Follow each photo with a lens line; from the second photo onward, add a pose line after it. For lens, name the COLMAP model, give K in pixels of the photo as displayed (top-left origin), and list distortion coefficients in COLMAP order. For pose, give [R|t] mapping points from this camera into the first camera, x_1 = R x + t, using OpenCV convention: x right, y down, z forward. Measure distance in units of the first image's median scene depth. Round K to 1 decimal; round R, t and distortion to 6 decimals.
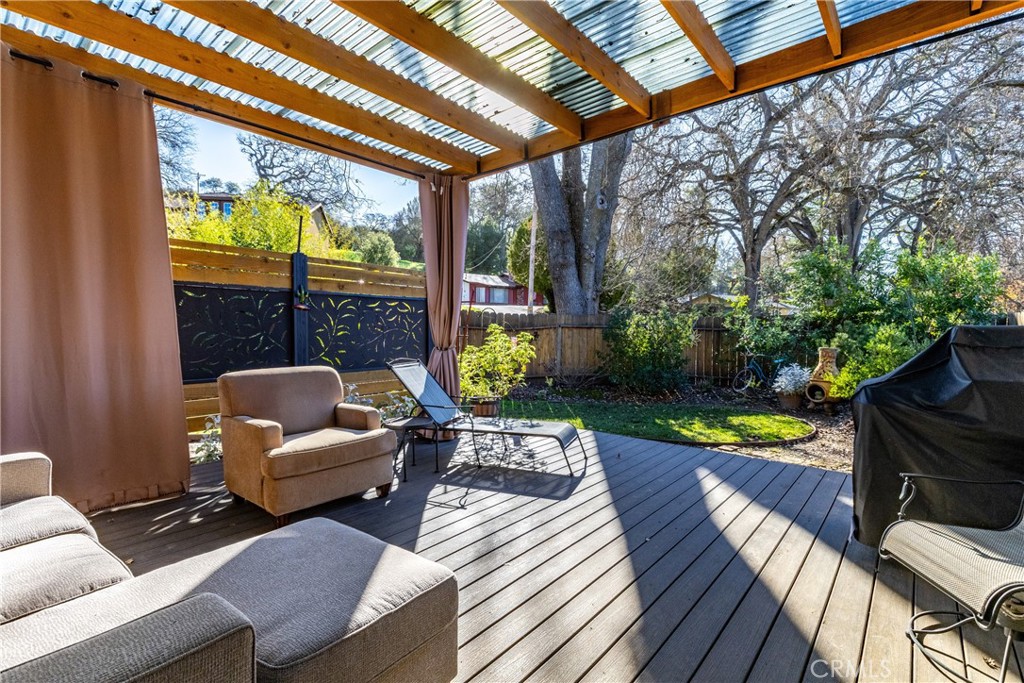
lens RADIAL K [[494.3, 0, 515.4], [0, 494.3, 339.6], [0, 0, 1]] dist [0.002131, 0.000126]
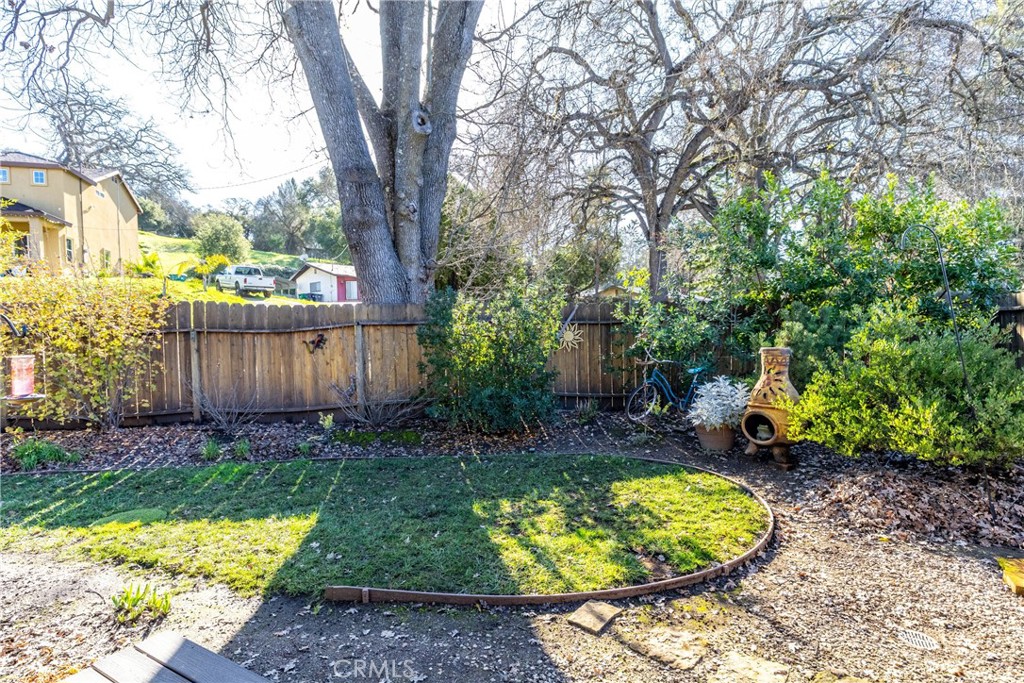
lens RADIAL K [[539.7, 0, 512.0], [0, 539.7, 341.5], [0, 0, 1]] dist [-0.004980, -0.000708]
pose [[0.984244, -0.032008, 0.173895, 0.177788], [0.031674, 0.999487, 0.004698, -0.002738], [-0.173956, 0.000884, 0.984753, 0.349601]]
